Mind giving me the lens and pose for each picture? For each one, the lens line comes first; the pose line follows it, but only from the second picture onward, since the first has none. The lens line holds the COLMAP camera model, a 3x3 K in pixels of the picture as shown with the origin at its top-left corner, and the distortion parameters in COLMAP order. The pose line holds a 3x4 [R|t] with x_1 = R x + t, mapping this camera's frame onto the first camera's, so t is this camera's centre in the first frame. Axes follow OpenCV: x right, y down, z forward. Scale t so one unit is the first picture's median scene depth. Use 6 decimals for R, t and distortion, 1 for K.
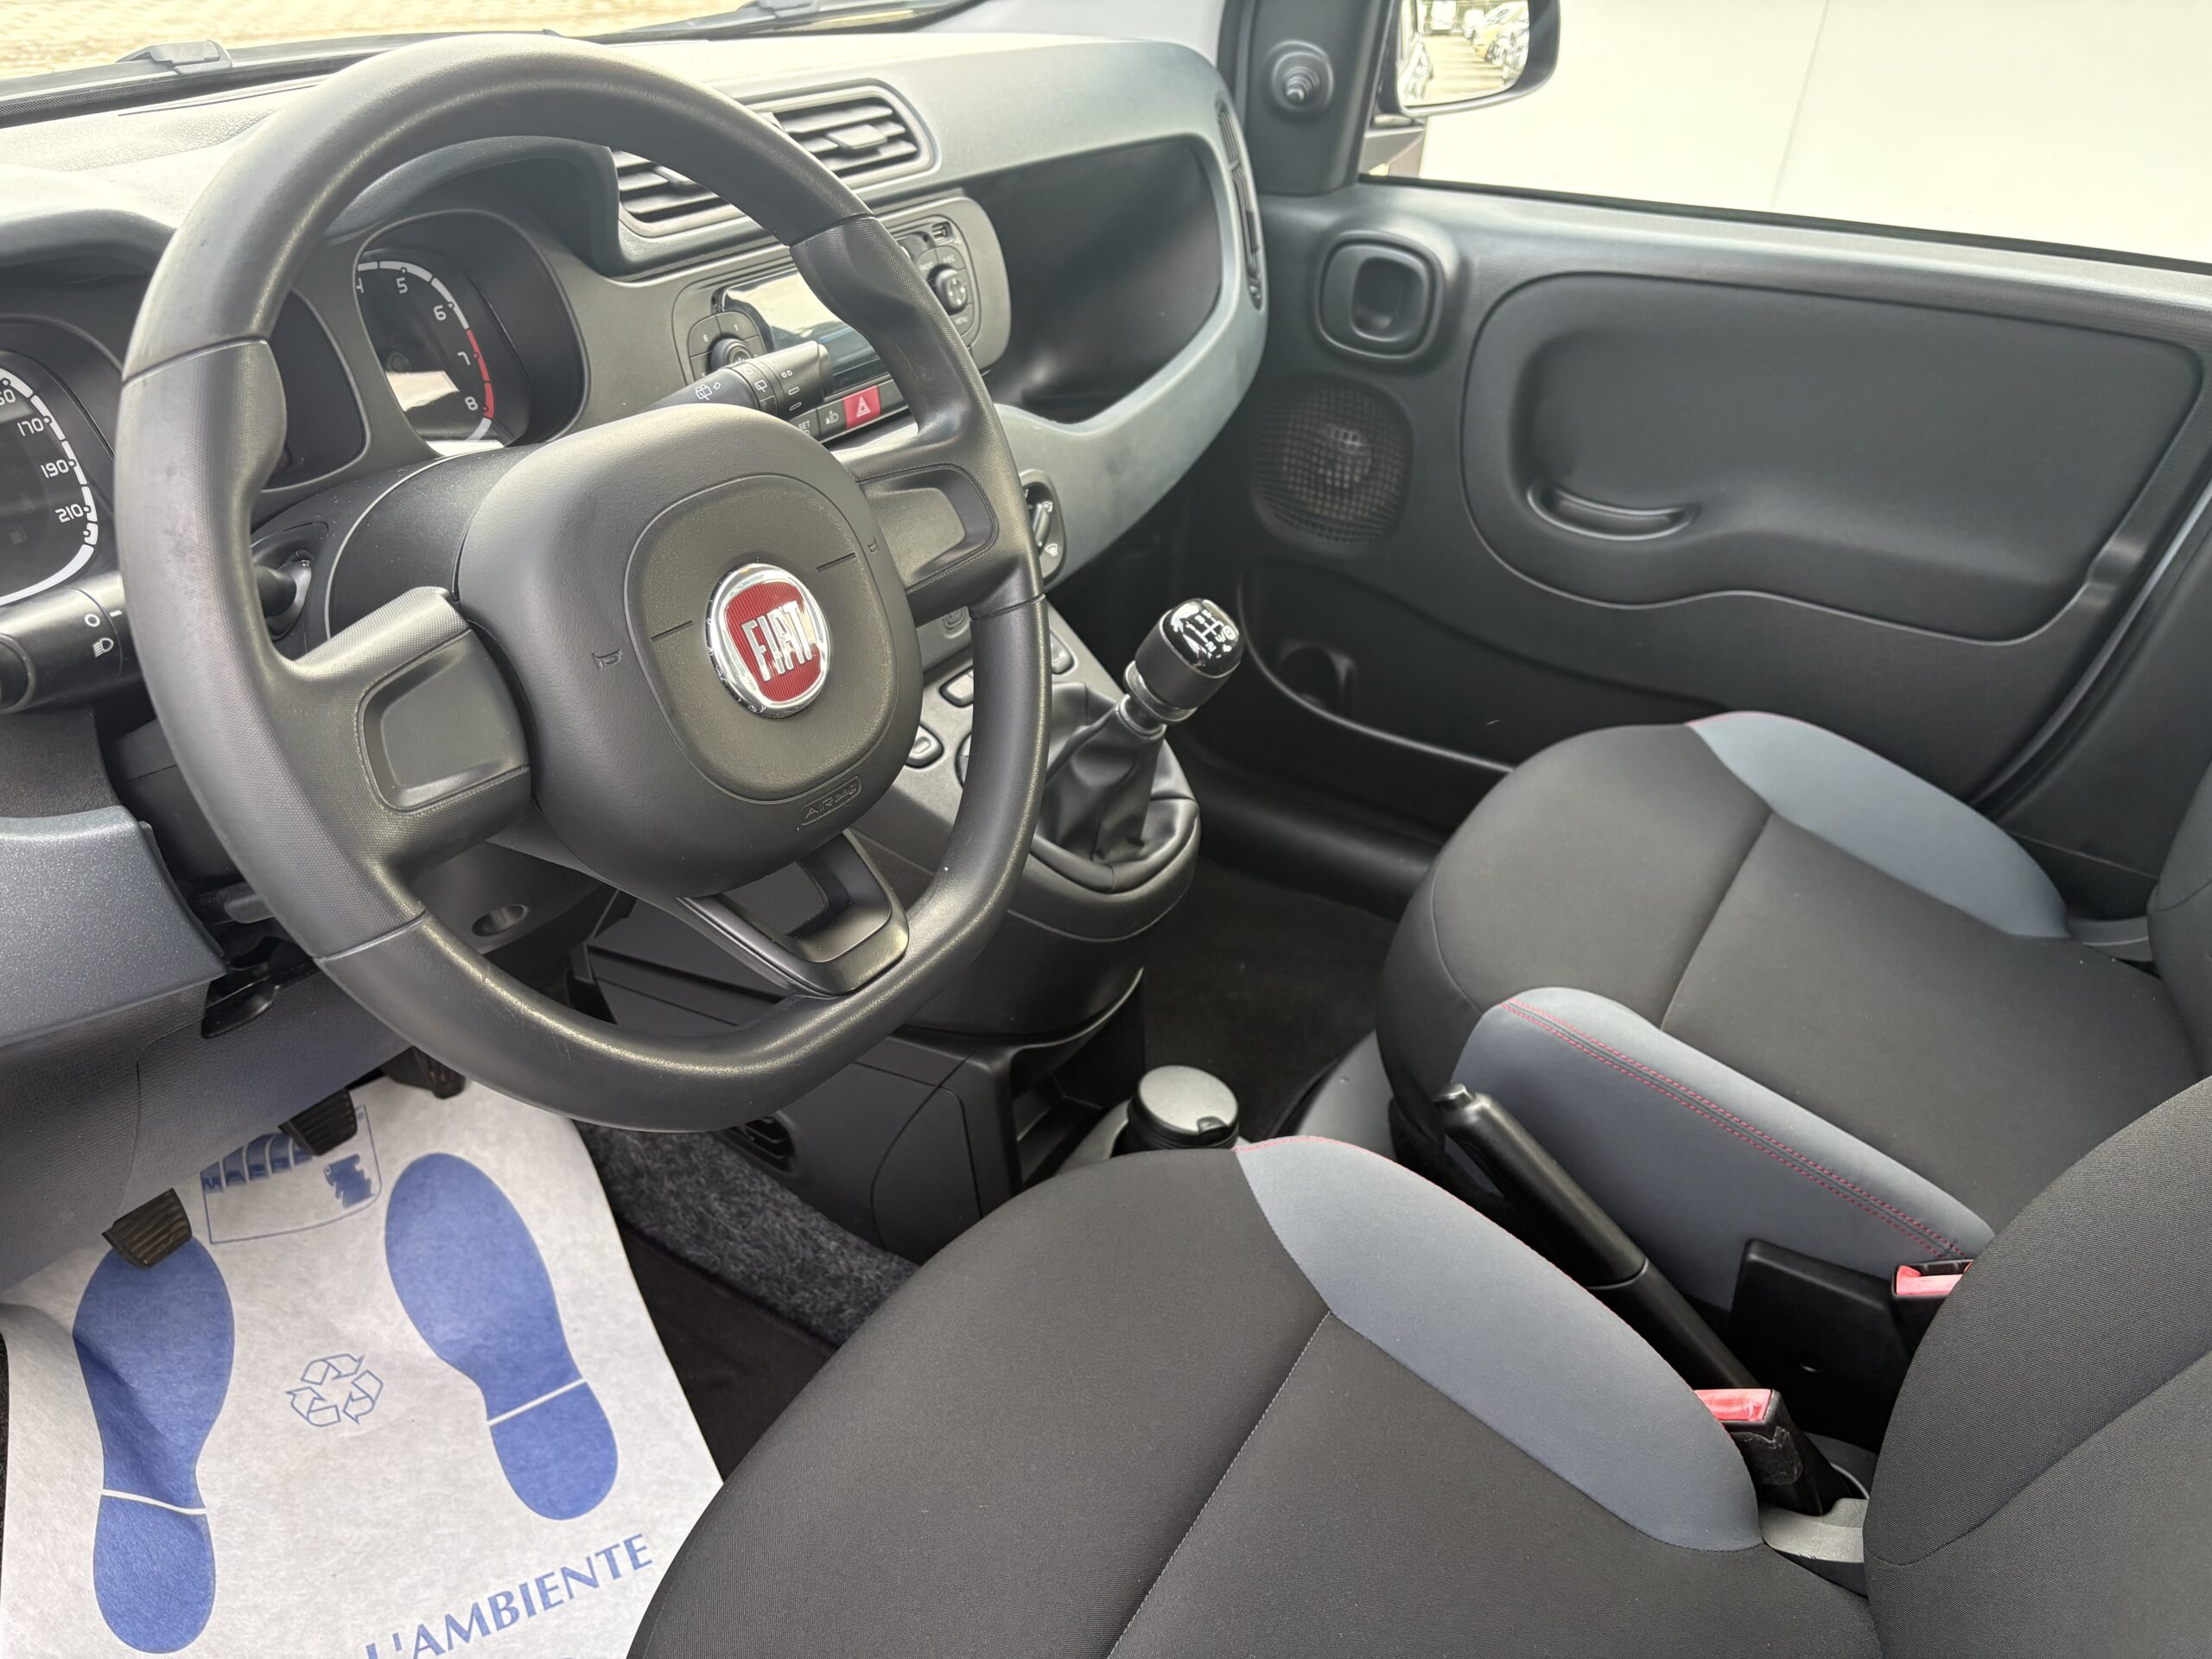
lens RADIAL K [[1699.9, 0, 1104.6], [0, 1699.9, 819.7], [0, 0, 1]] dist [0.063735, 0.003493]
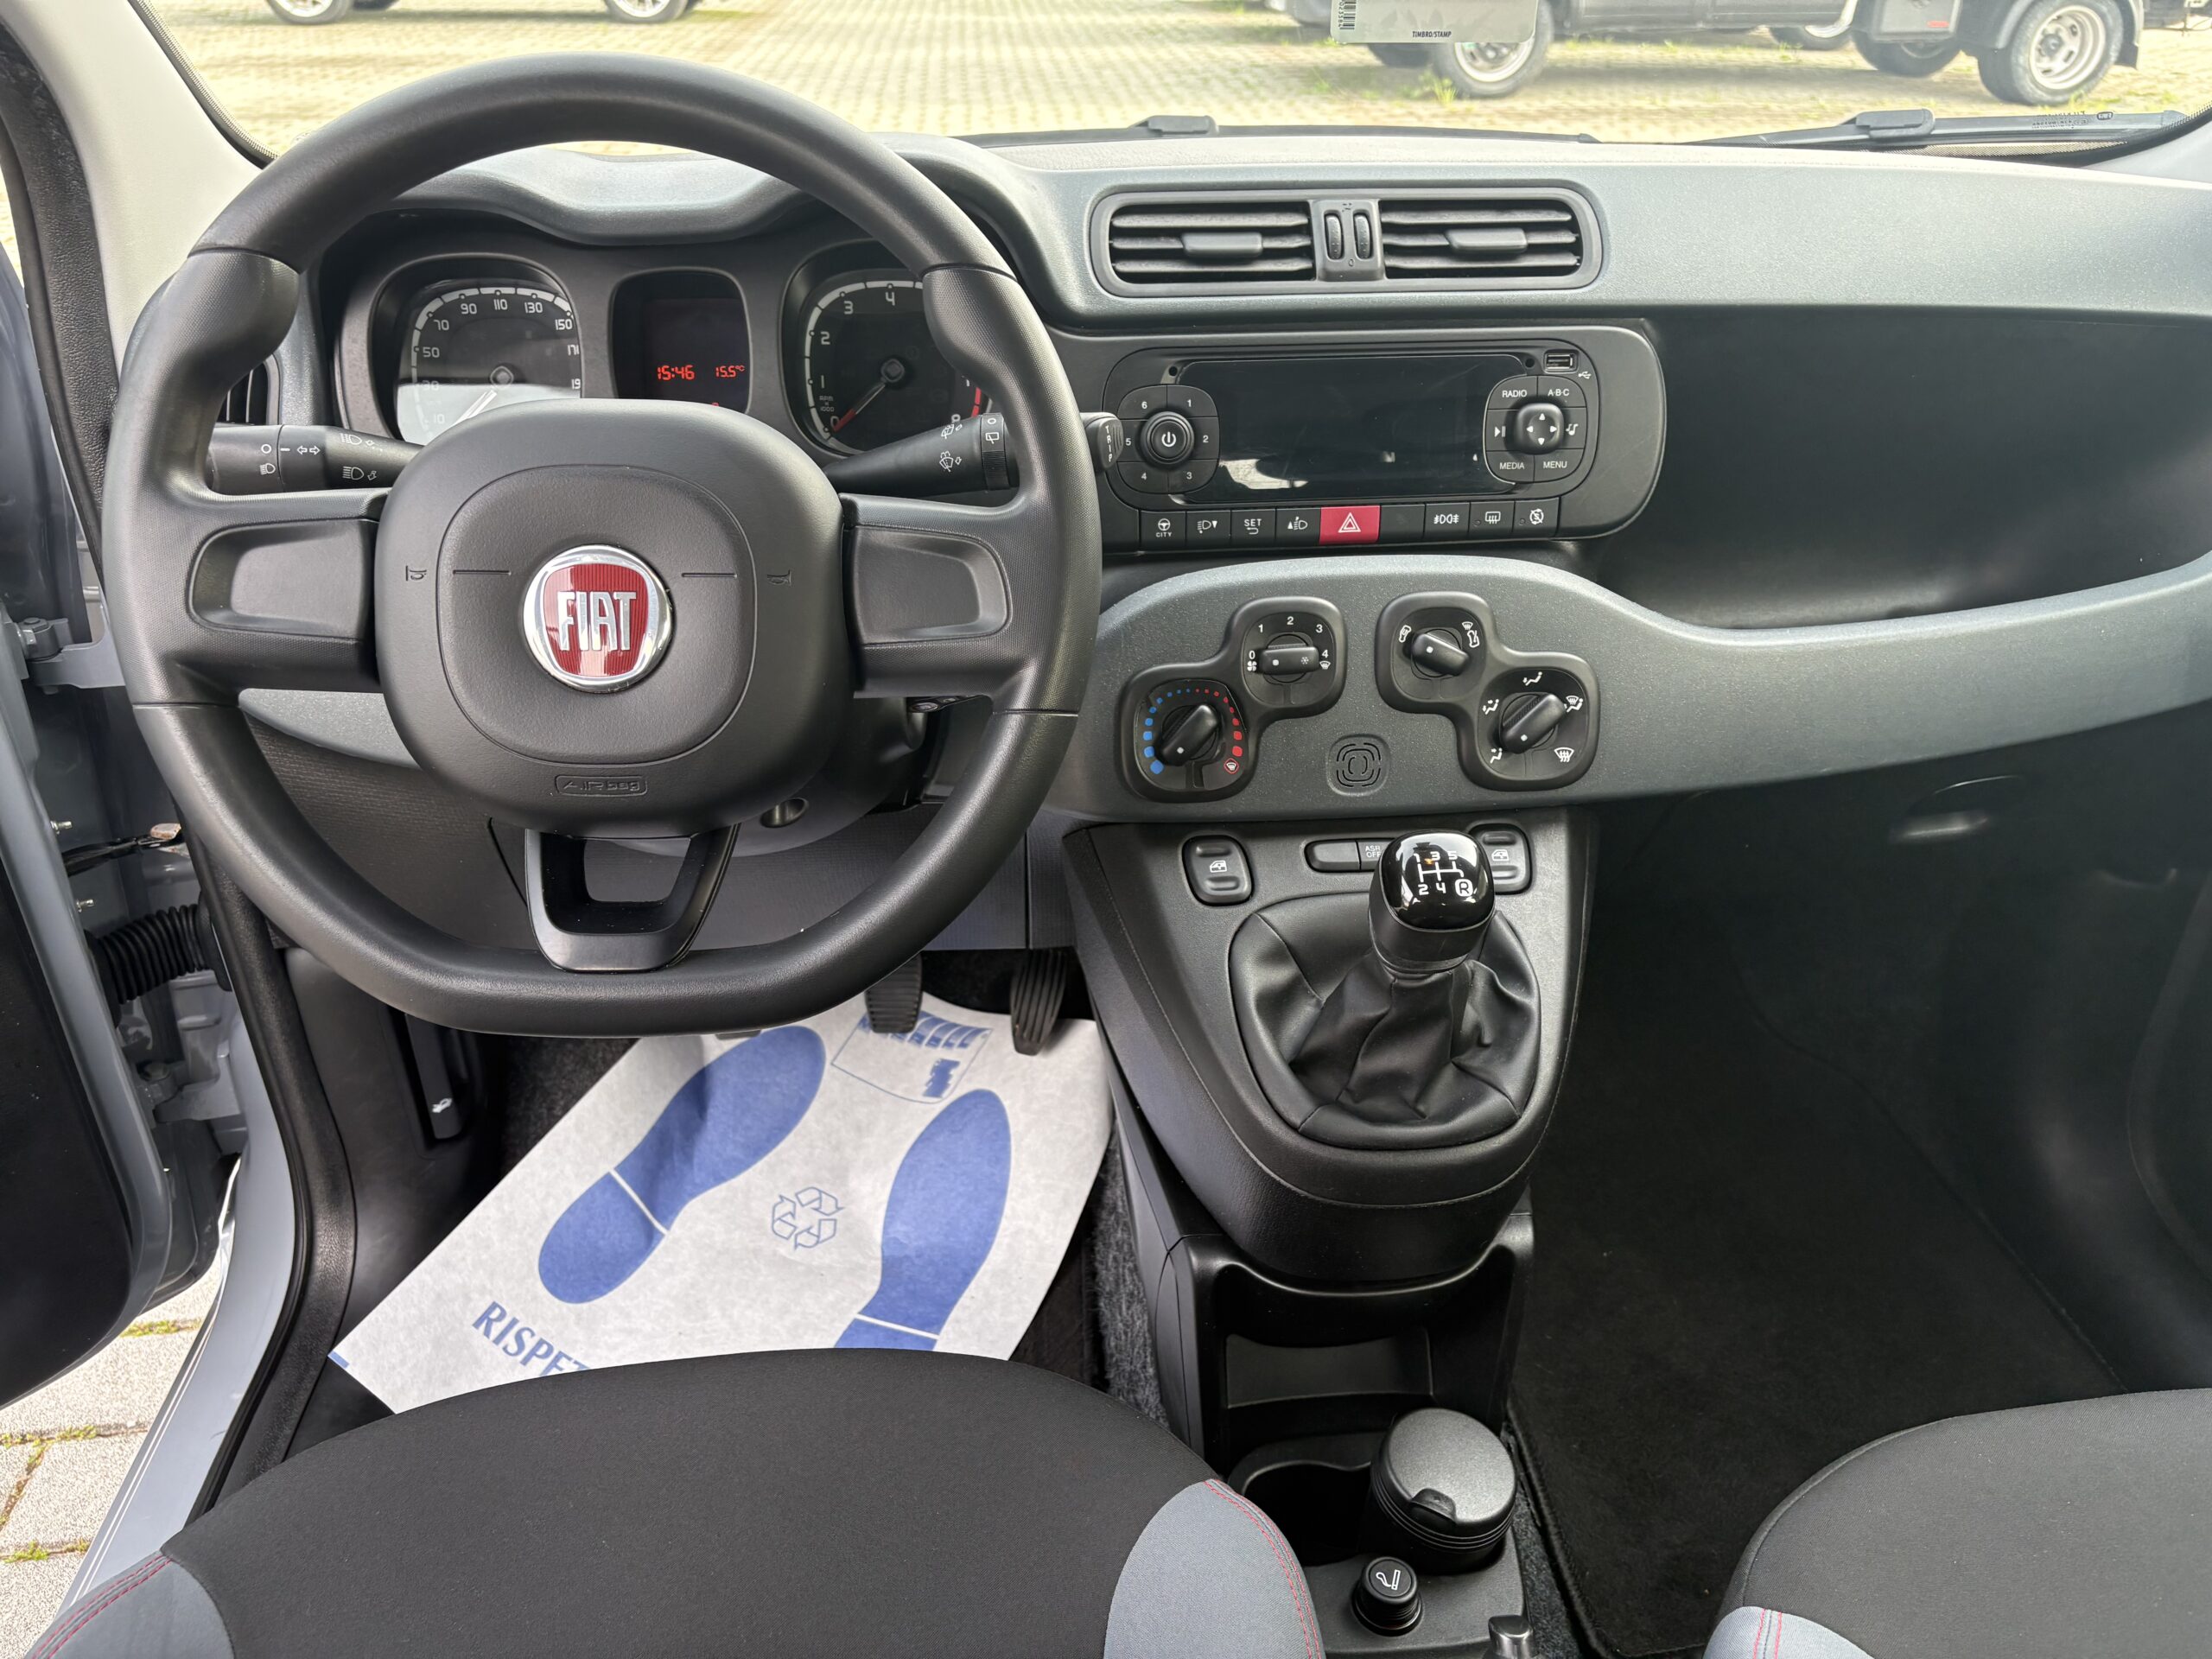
lens RADIAL K [[1690.9, 0, 1130.2], [0, 1690.9, 835.8], [0, 0, 1]] dist [0.066021, -0.080667]
pose [[0.585254, 0.357064, -0.727999, 0.434311], [-0.400604, 0.907923, 0.123258, -0.137916], [0.704978, 0.219503, 0.674407, 0.313549]]
